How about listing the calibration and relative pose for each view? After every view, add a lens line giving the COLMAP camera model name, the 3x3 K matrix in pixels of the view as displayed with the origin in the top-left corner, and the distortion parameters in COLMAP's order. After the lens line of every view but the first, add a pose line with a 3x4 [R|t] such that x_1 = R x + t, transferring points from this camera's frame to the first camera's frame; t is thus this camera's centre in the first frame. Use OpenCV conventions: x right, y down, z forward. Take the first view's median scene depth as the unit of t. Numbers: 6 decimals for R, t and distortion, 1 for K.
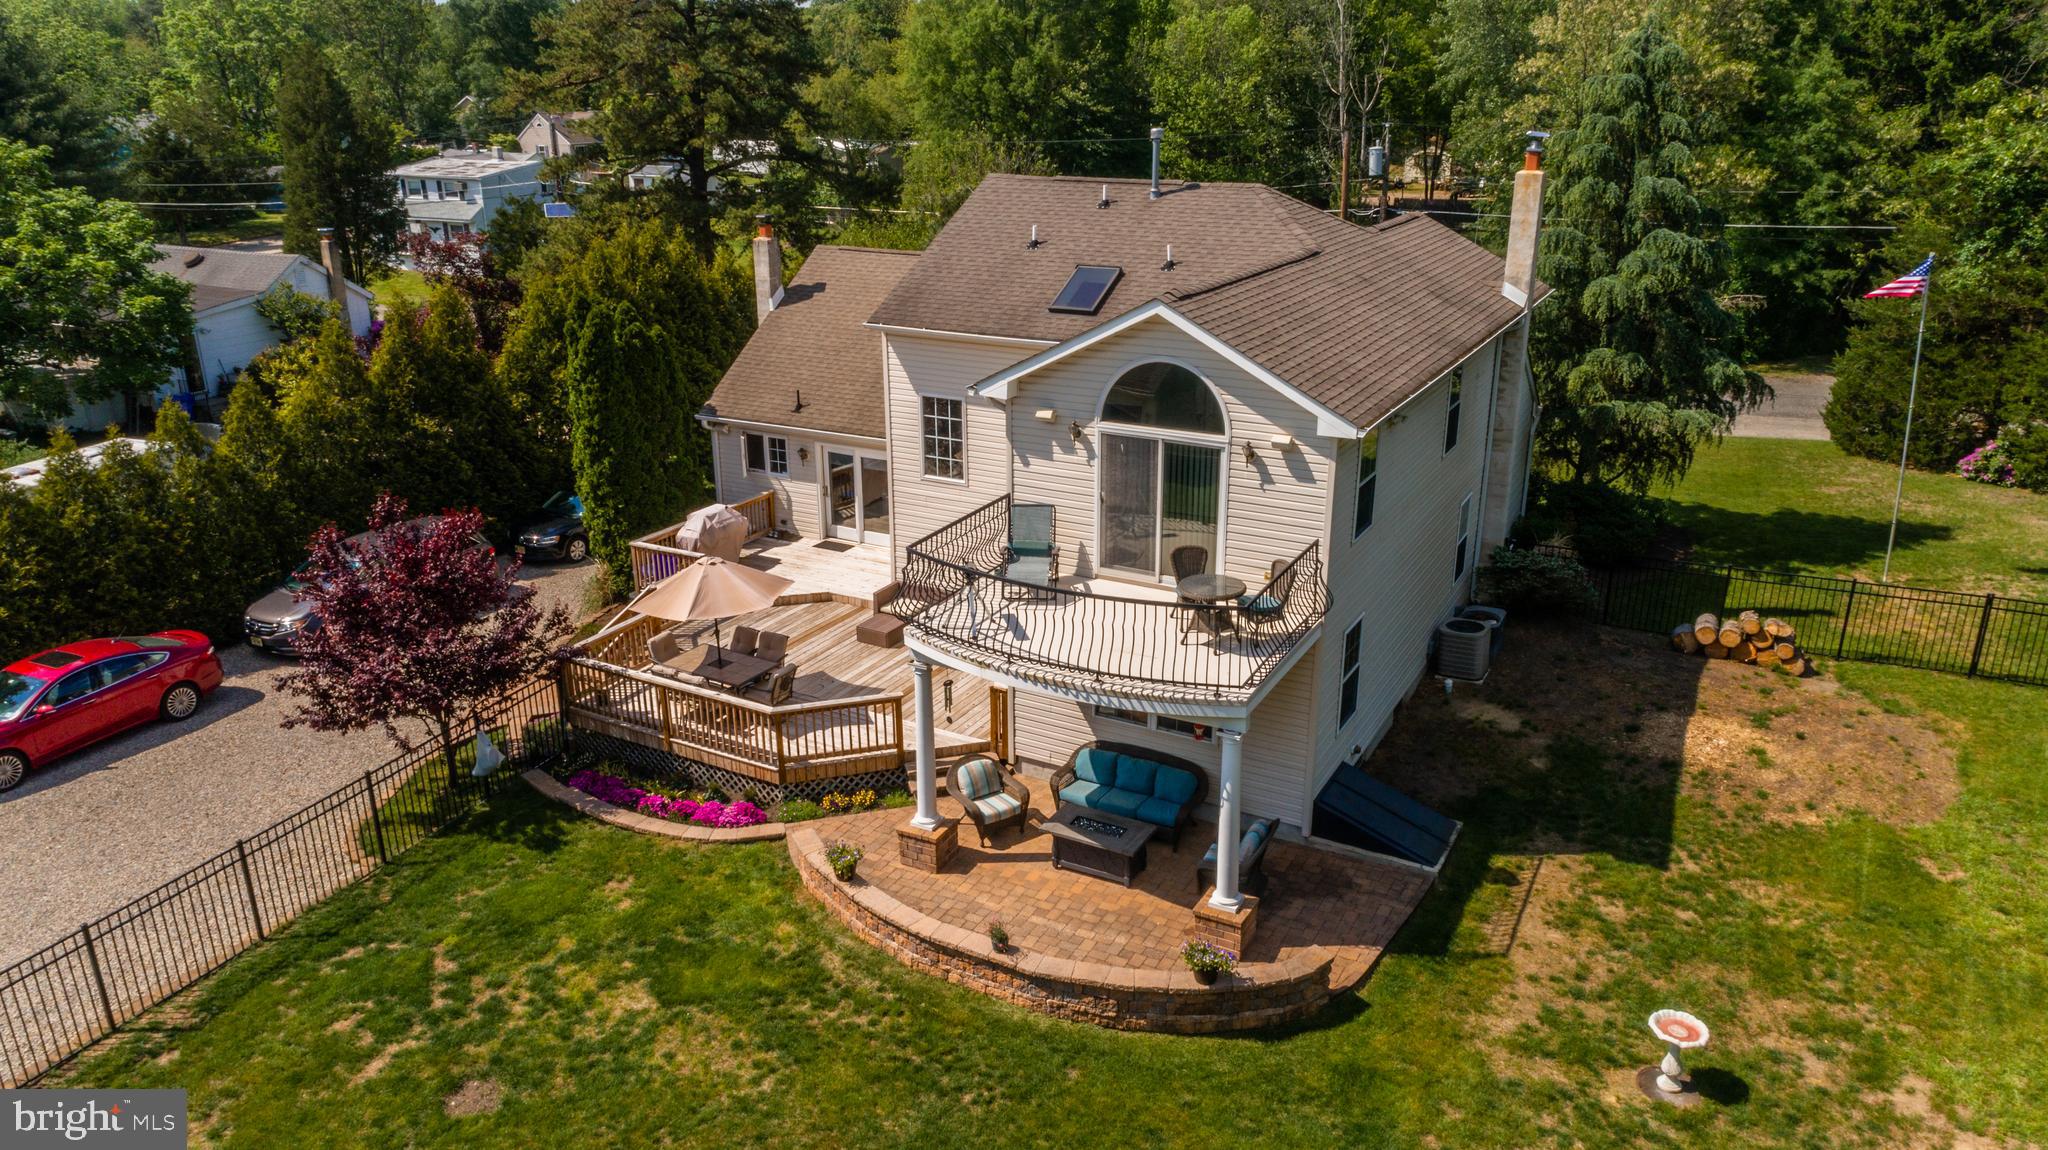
lens RADIAL K [[1380.4, 0, 1011.6], [0, 1380.4, 583.5], [0, 0, 1]] dist [-0.001195, 0.007102]
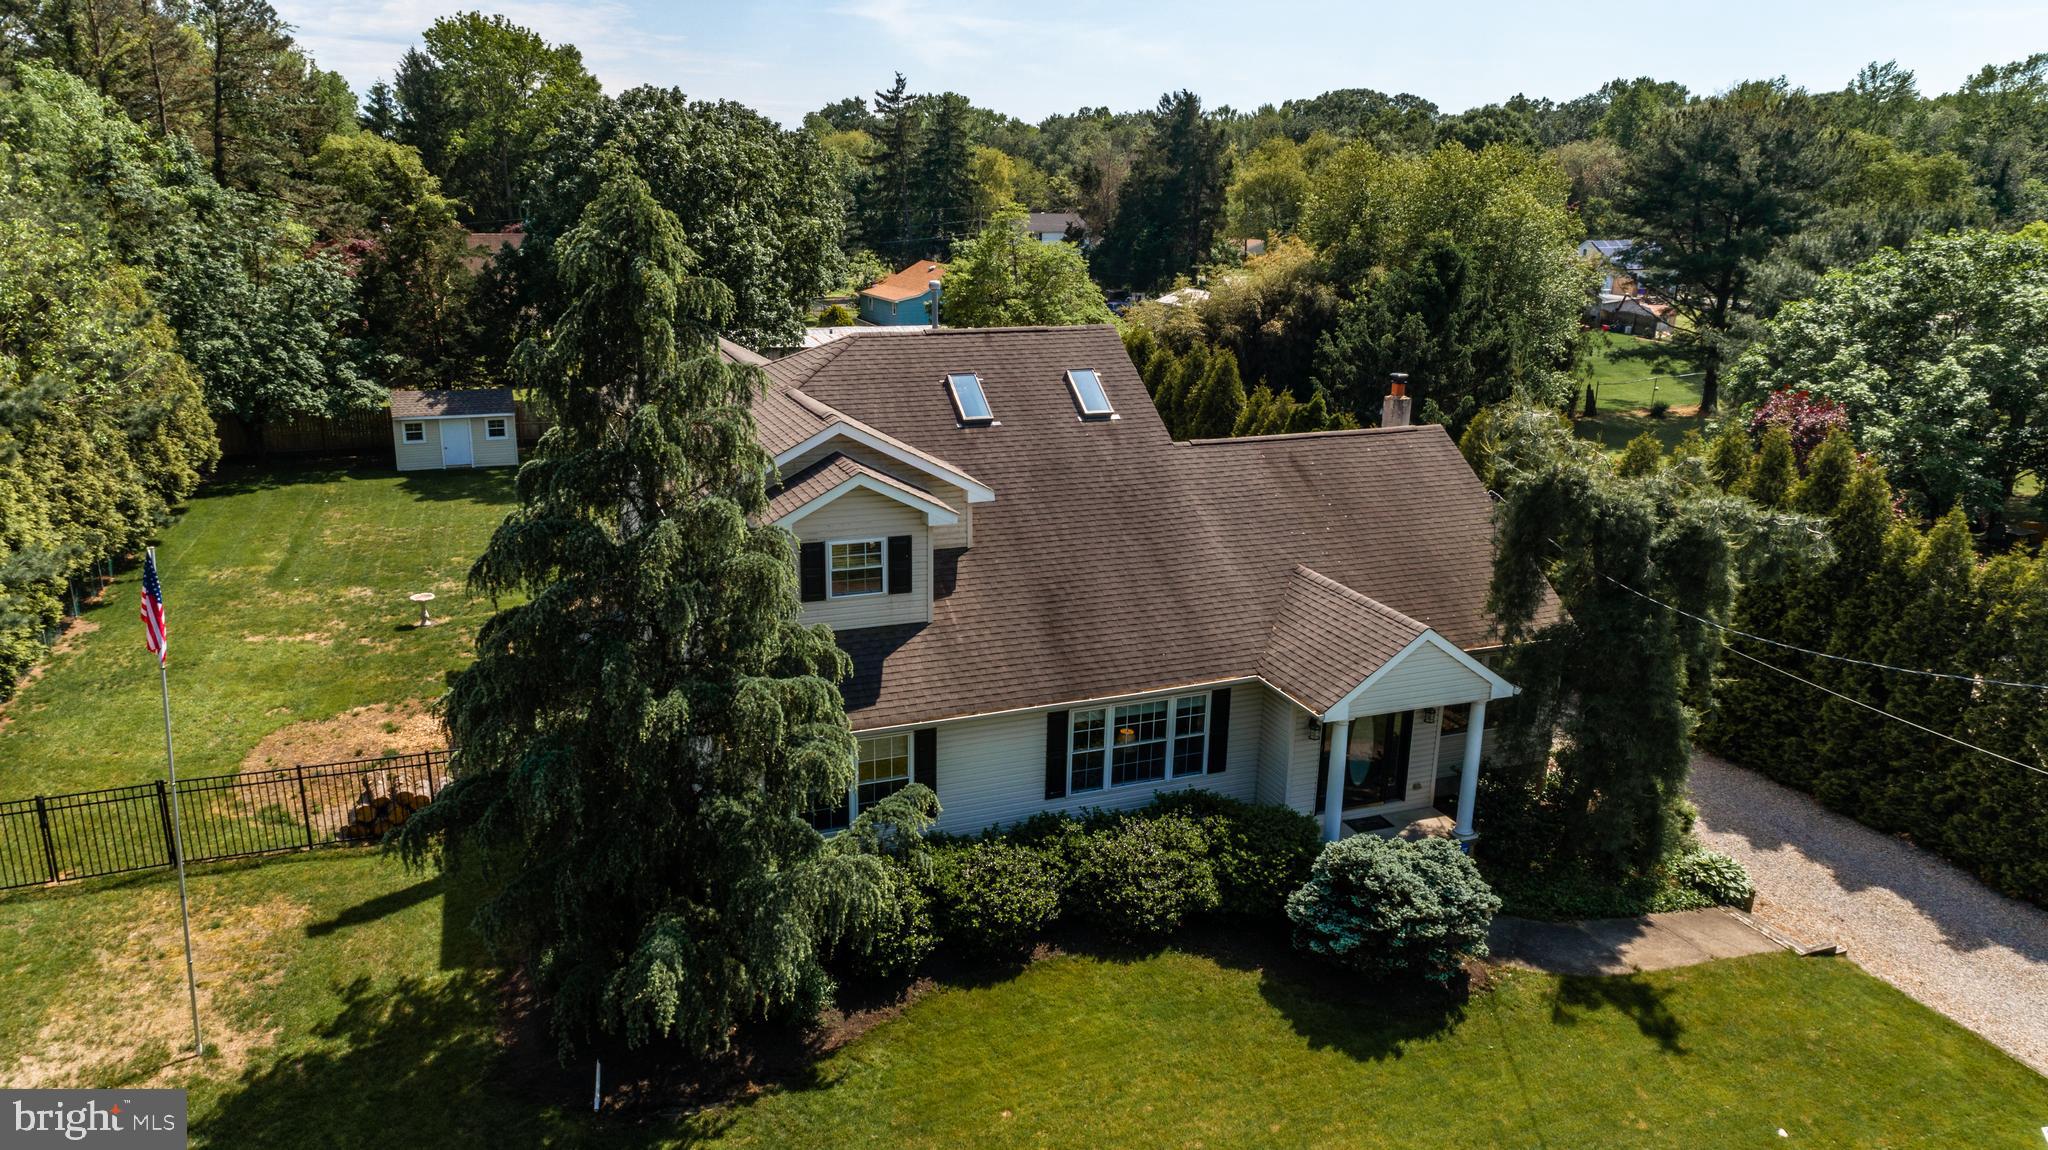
lens RADIAL K [[1380.4, 0, 1035.4], [0, 1380.4, 569.3], [0, 0, 1]] dist [-0.001195, 0.007102]
pose [[-0.625576, 0.212056, -0.750791, 1.252327], [-0.279948, 0.837245, 0.469733, -0.902309], [0.728206, 0.504036, -0.464396, 2.228540]]
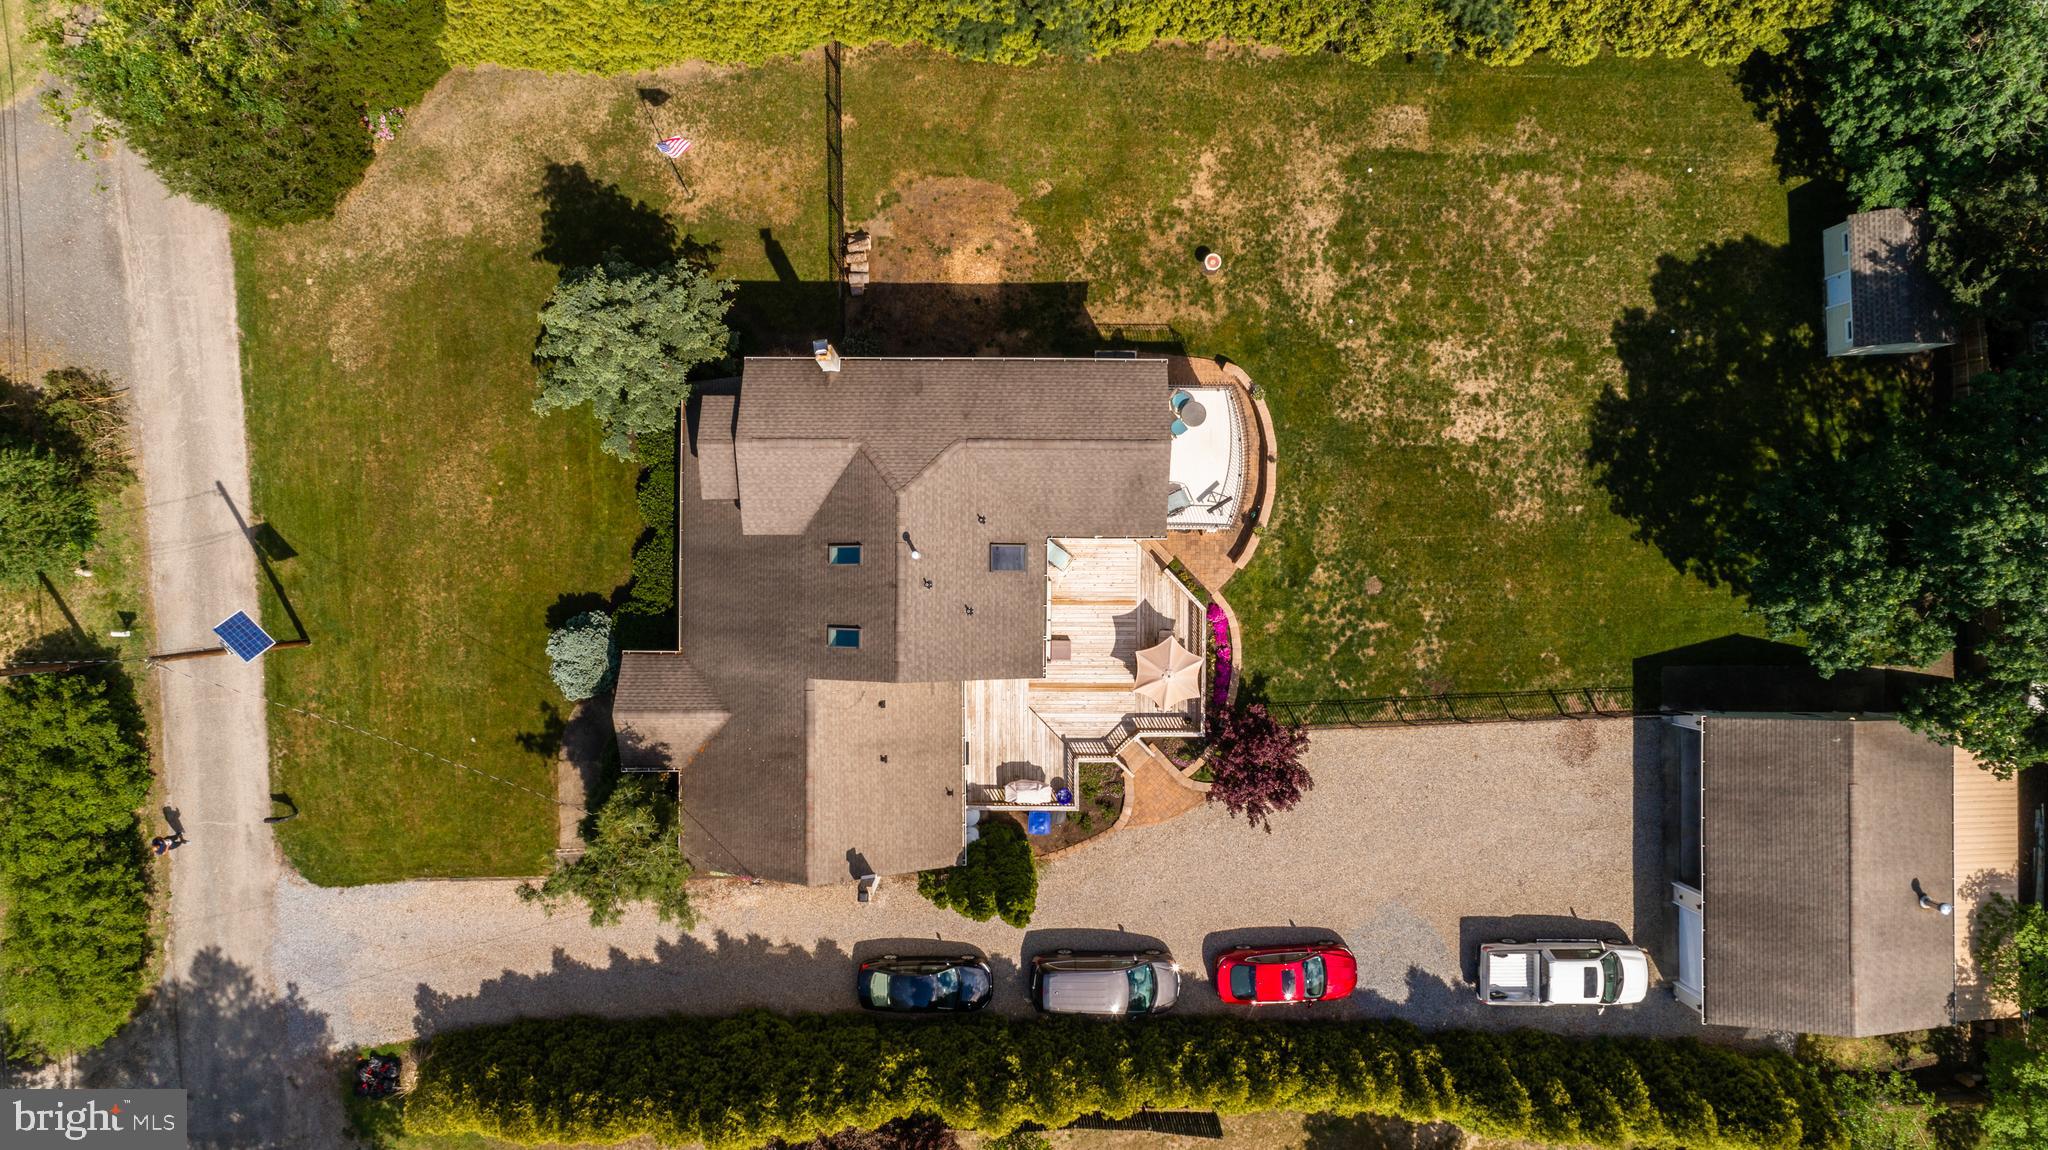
lens RADIAL K [[1380.4, 0, 1006.6], [0, 1380.4, 574.6], [0, 0, 1]] dist [-0.001195, 0.007102]
pose [[-0.488267, -0.872679, 0.005132, 0.035321], [0.293861, -0.158873, 0.942552, -2.393116], [-0.821731, 0.461725, 0.334019, 0.490689]]
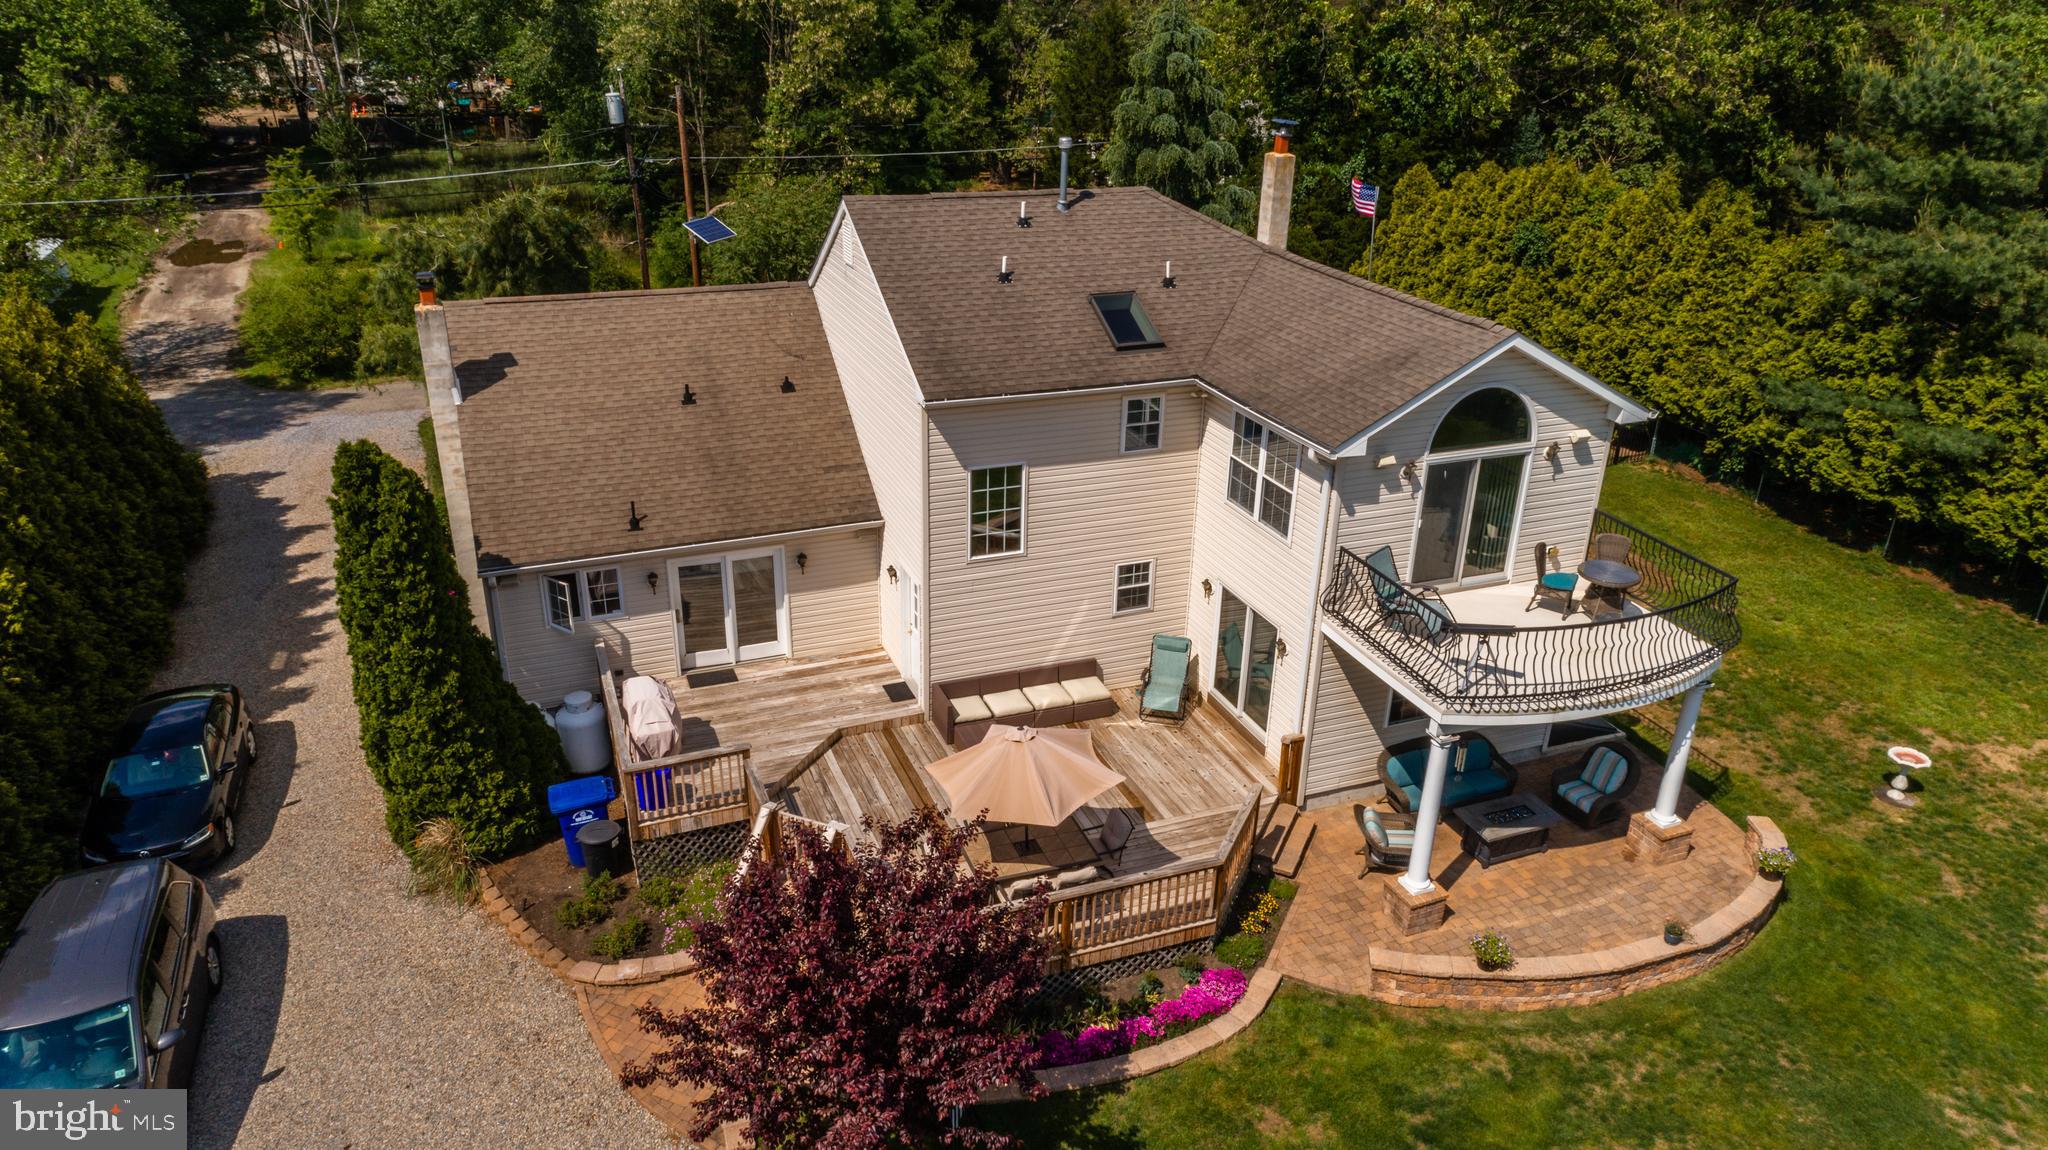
lens RADIAL K [[1380.4, 0, 1010.4], [0, 1380.4, 573.4], [0, 0, 1]] dist [-0.001195, 0.007102]
pose [[0.644244, -0.293776, 0.706149, -0.882639], [0.244406, 0.953954, 0.173890, -0.285479], [-0.724718, 0.060559, 0.686379, 0.517388]]
